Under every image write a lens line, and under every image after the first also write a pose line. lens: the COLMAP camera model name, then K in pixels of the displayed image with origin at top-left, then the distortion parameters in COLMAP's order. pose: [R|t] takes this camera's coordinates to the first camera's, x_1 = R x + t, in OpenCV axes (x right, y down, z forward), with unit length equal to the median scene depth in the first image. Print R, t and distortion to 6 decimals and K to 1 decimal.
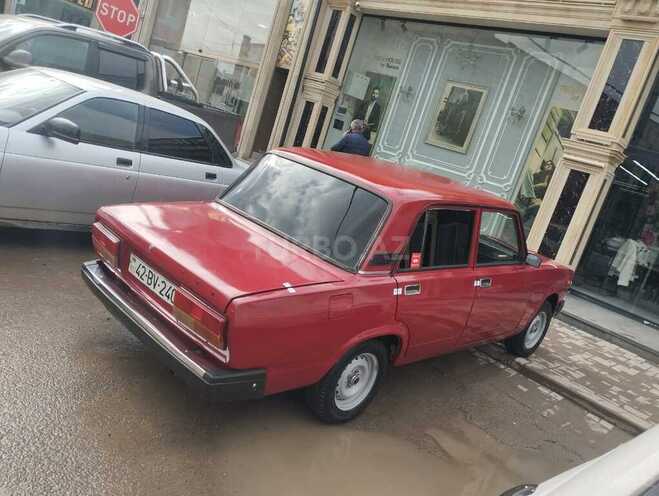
lens RADIAL K [[539.5, 0, 332.1], [0, 539.5, 248.3], [0, 0, 1]] dist [0.104234, -0.121615]
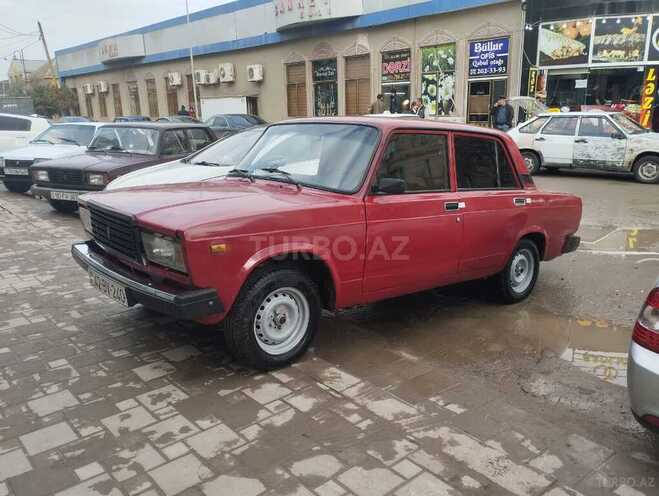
lens RADIAL K [[539.5, 0, 327.8], [0, 539.5, 248.1], [0, 0, 1]] dist [0.104234, -0.121615]
pose [[-0.954480, -0.297330, 0.023742, 0.132516], [-0.258534, 0.864378, 0.431289, -0.318419], [-0.148757, 0.405519, -0.901901, 1.854246]]
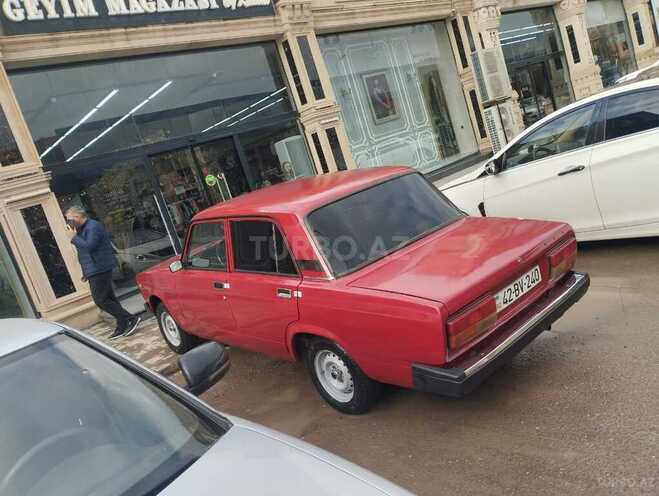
lens RADIAL K [[539.5, 0, 326.1], [0, 539.5, 251.1], [0, 0, 1]] dist [0.104234, -0.121615]
pose [[0.005160, -0.473177, 0.880952, -0.804837], [0.493214, 0.767559, 0.409382, -0.409286], [-0.869893, 0.432385, 0.237338, 0.659851]]
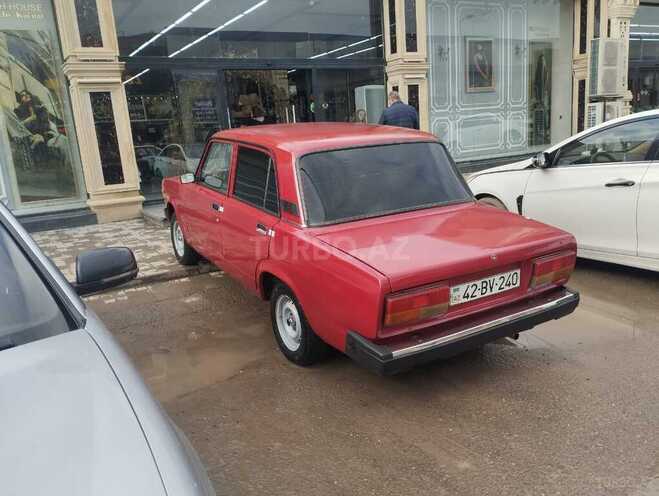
lens RADIAL K [[539.5, 0, 326.7], [0, 539.5, 248.5], [0, 0, 1]] dist [0.104234, -0.121615]
pose [[0.247443, -0.510038, 0.823792, -0.770174], [0.334636, 0.842900, 0.421354, -0.341619], [-0.909280, 0.171410, 0.379247, 0.551346]]
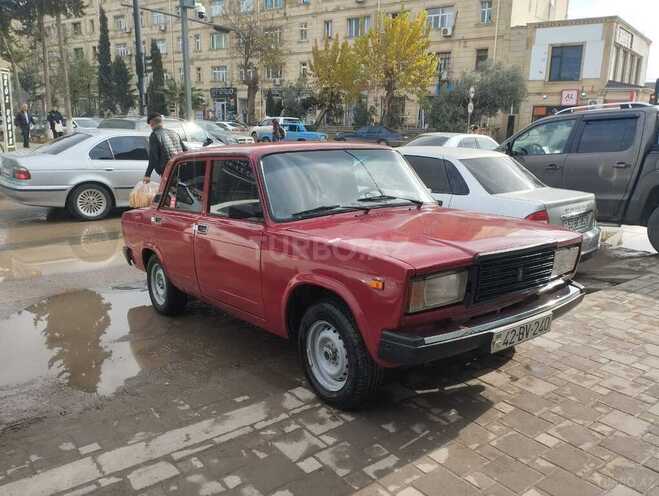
lens RADIAL K [[539.5, 0, 330.3], [0, 539.5, 251.7], [0, 0, 1]] dist [0.104234, -0.121615]
pose [[-0.134961, -0.078690, -0.987721, 1.041086], [-0.251106, 0.967016, -0.042730, 0.073458], [0.958505, 0.242256, -0.150269, 1.169815]]
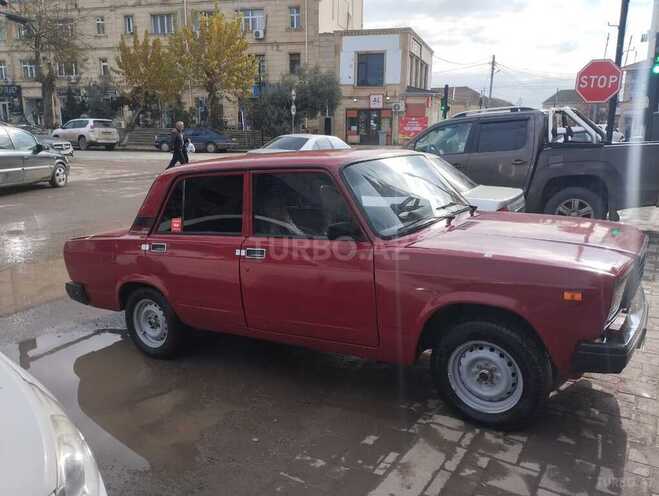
lens RADIAL K [[539.5, 0, 331.2], [0, 539.5, 252.0], [0, 0, 1]] dist [0.104234, -0.121615]
pose [[0.199683, -0.083642, -0.976284, 0.968356], [-0.132093, 0.984957, -0.111403, 0.118783], [0.970916, 0.151205, 0.185631, 0.808127]]
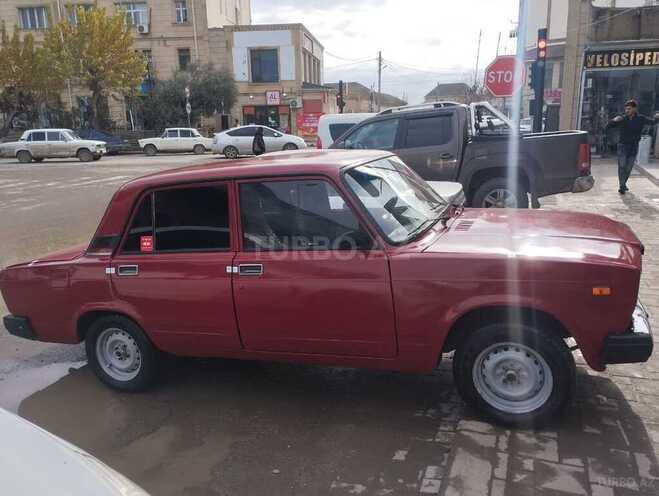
lens RADIAL K [[539.5, 0, 328.9], [0, 539.5, 251.3], [0, 0, 1]] dist [0.104234, -0.121615]
pose [[0.364790, -0.098247, -0.925892, 0.901288], [-0.040377, 0.991813, -0.121150, 0.108235], [0.930214, 0.081579, 0.357837, 0.692073]]
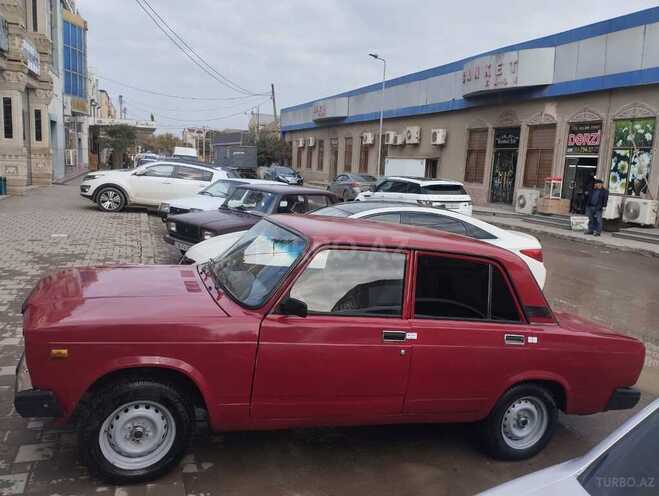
lens RADIAL K [[539.5, 0, 333.2], [0, 539.5, 246.8], [0, 0, 1]] dist [0.104234, -0.121615]
pose [[-0.831823, -0.407084, 0.377298, -0.159770], [-0.229630, 0.871264, 0.433785, -0.460947], [-0.505313, 0.274193, -0.818216, 1.658019]]
